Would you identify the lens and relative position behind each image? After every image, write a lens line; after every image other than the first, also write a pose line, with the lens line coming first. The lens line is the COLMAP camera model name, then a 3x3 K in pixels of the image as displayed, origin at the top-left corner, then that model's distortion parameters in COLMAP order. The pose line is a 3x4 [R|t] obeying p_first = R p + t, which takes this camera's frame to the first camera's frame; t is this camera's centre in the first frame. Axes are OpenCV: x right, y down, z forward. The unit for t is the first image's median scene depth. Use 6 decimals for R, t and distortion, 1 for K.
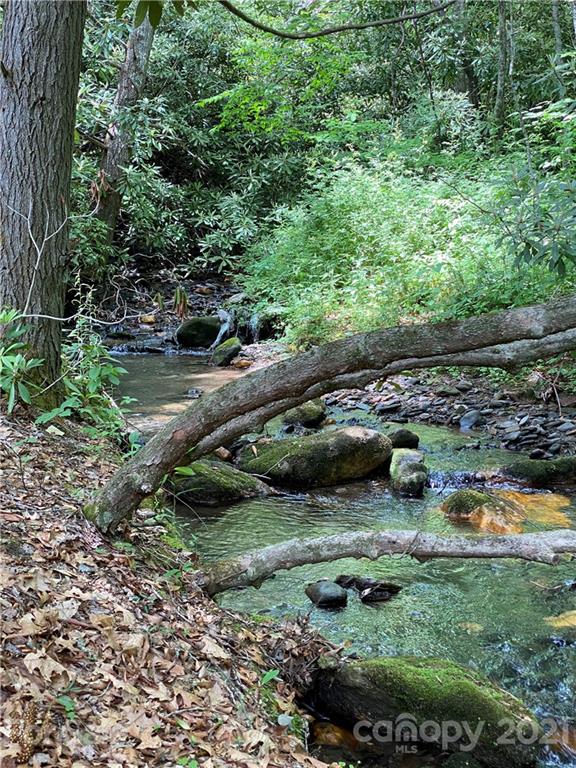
lens RADIAL K [[1189.4, 0, 288.0], [0, 1189.4, 384.0], [0, 0, 1]] dist [0.047938, 0.205241]
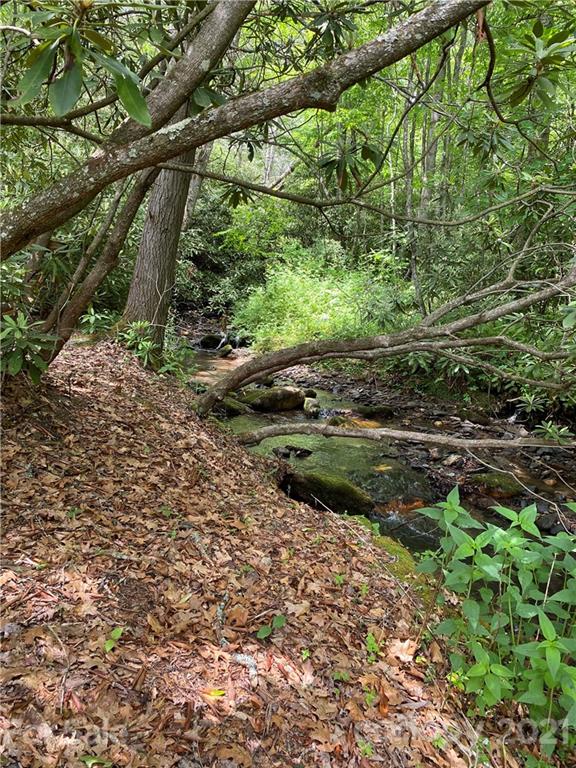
lens RADIAL K [[586.1, 0, 285.8], [0, 586.1, 380.1], [0, 0, 1]] dist [0.085741, -0.195425]
pose [[0.993056, 0.075920, 0.089863, -0.052005], [-0.076612, 0.997052, 0.004275, 0.019389], [-0.089273, -0.011130, 0.995945, -0.110729]]
